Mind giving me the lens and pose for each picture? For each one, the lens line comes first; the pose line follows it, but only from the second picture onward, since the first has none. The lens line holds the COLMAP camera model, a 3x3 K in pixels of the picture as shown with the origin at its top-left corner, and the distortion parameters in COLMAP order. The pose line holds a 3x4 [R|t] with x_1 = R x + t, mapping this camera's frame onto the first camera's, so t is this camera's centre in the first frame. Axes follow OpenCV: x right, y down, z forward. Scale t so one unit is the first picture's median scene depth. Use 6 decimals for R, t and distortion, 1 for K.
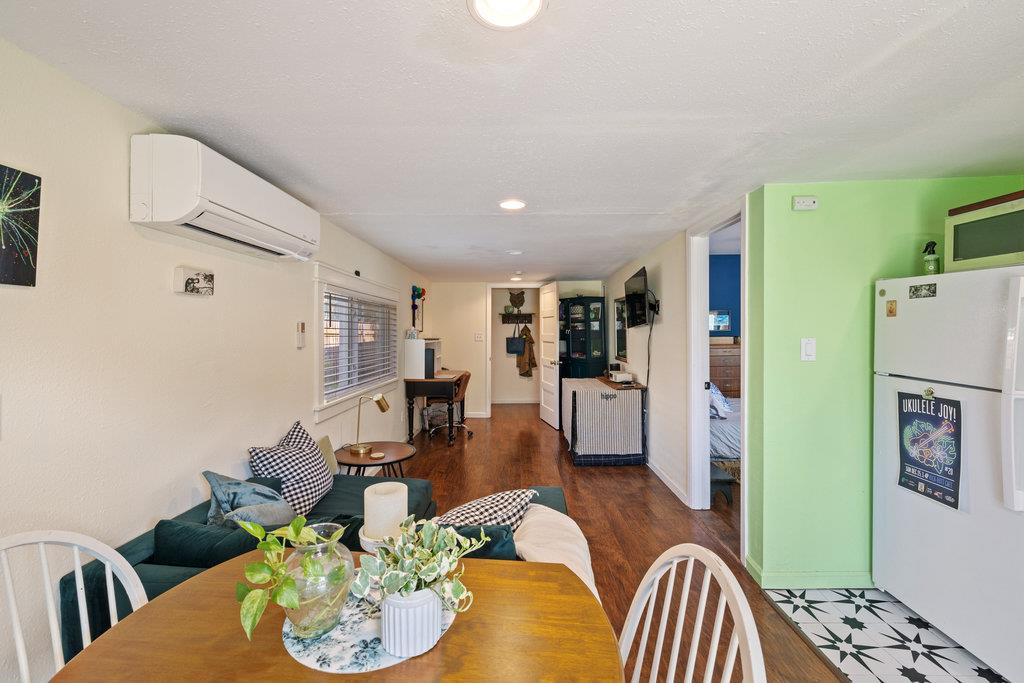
lens RADIAL K [[433.4, 0, 512.0], [0, 433.4, 341.5], [0, 0, 1]] dist [0.001411, 0.000109]
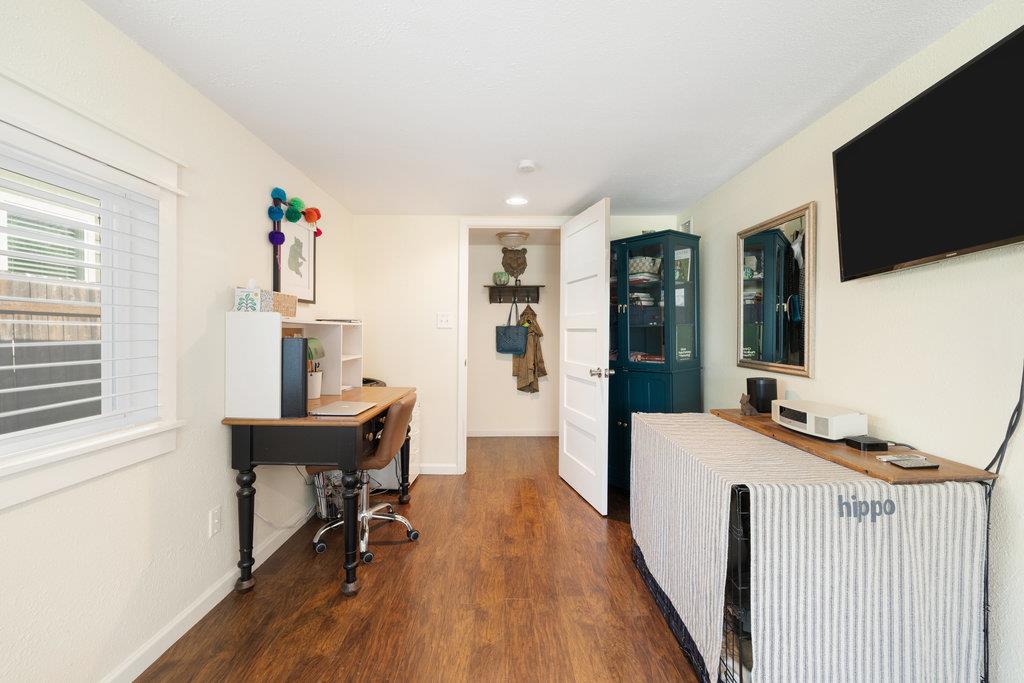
lens RADIAL K [[433.4, 0, 512.0], [0, 433.4, 341.5], [0, 0, 1]] dist [0.001411, 0.000109]
pose [[0.999564, 0.007291, 0.028599, -0.009514], [-0.007290, 0.999973, -0.000121, 0.014412], [-0.028599, -0.000087, 0.999591, 0.489782]]
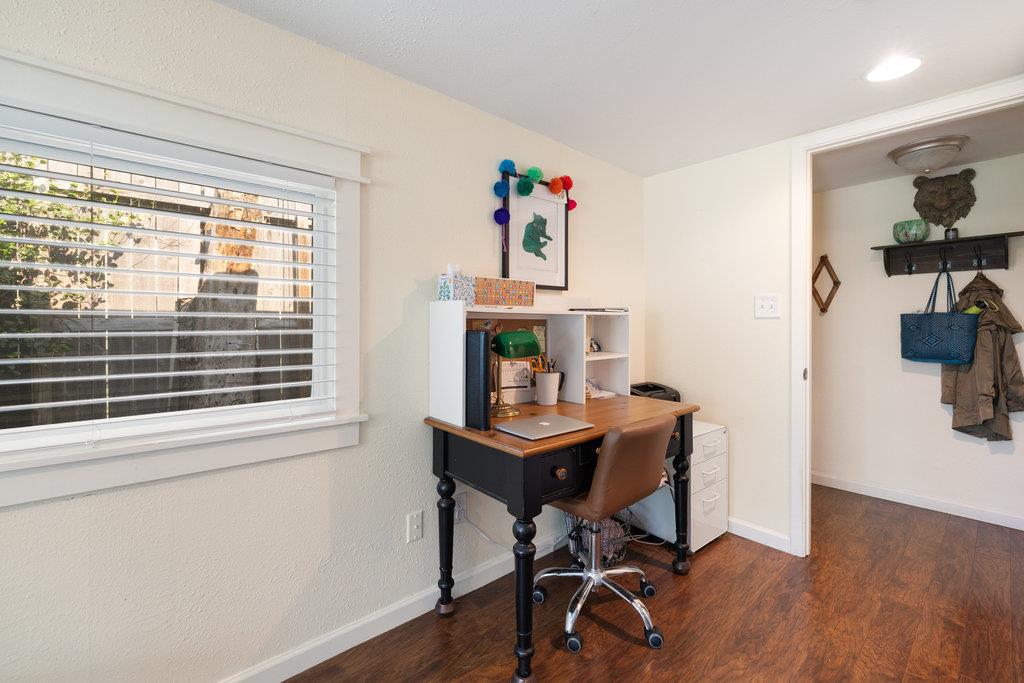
lens RADIAL K [[451.3, 0, 512.5], [0, 451.3, 321.8], [0, 0, 1]] dist [-0.001982, -0.000458]
pose [[0.679729, 0.000209, -0.733463, 0.048252], [-0.020089, 0.999630, -0.018332, 0.012218], [0.733188, 0.027195, 0.679482, 0.635503]]
